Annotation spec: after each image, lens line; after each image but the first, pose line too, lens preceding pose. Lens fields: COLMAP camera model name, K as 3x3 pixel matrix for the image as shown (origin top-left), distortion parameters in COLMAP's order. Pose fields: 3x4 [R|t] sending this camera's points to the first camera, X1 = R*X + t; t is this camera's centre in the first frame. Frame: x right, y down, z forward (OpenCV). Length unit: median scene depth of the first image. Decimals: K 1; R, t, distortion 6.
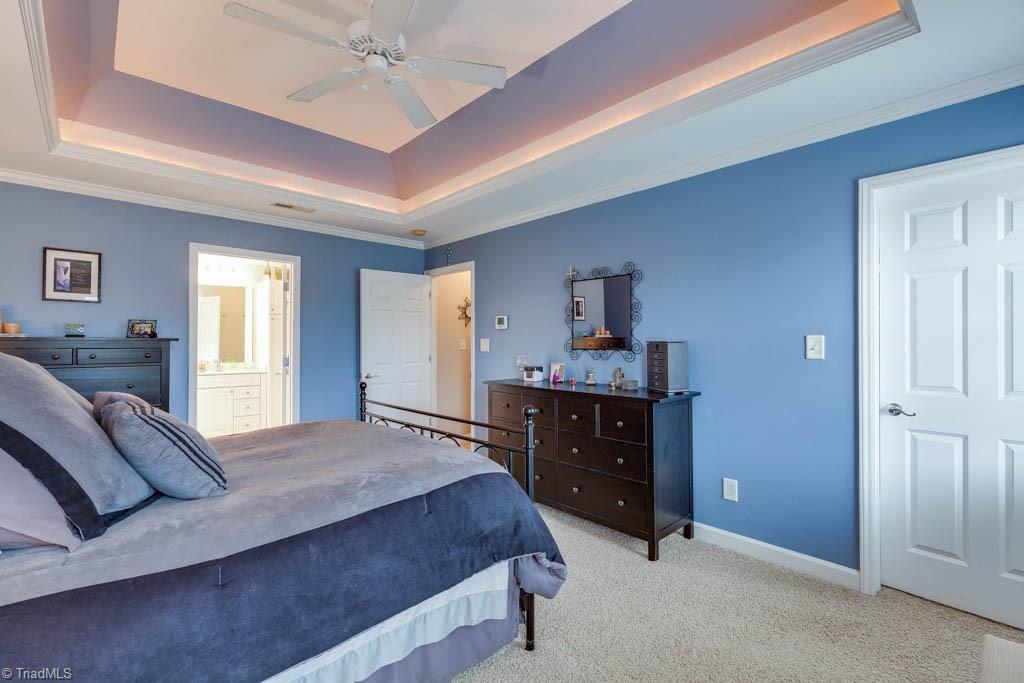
lens RADIAL K [[459.2, 0, 511.0], [0, 459.2, 337.2], [0, 0, 1]] dist [0.004435, 0.000713]
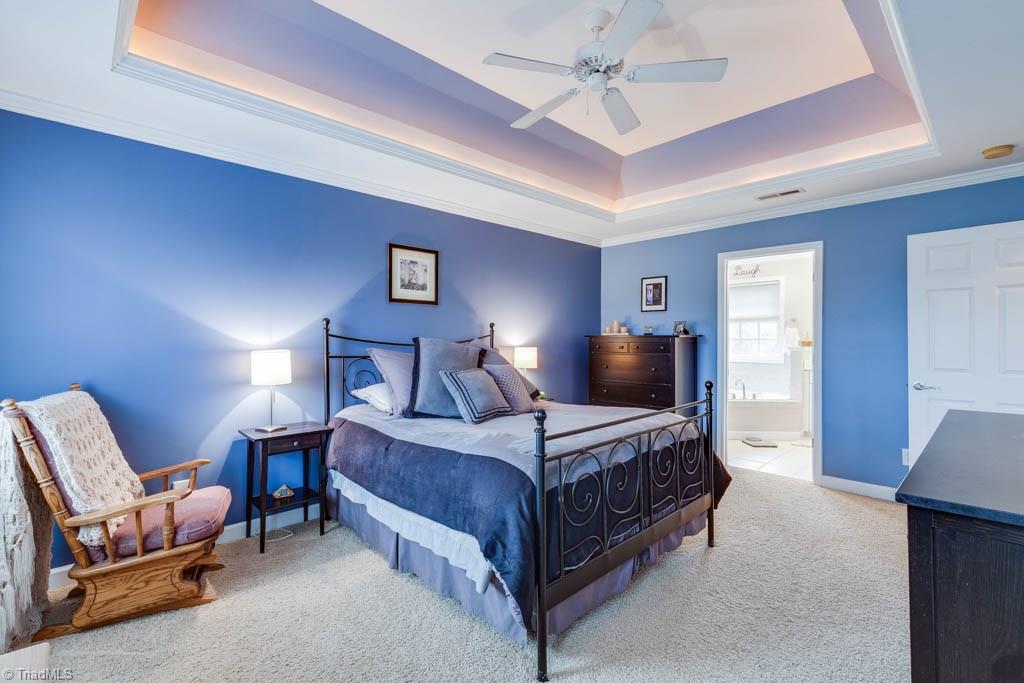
lens RADIAL K [[459.2, 0, 512.3], [0, 459.2, 342.6], [0, 0, 1]] dist [0.004435, 0.000713]
pose [[0.002585, 0.014561, -0.999891, 0.529527], [0.008693, 0.999856, 0.014583, -0.001721], [0.999959, -0.008730, 0.002458, 0.525550]]
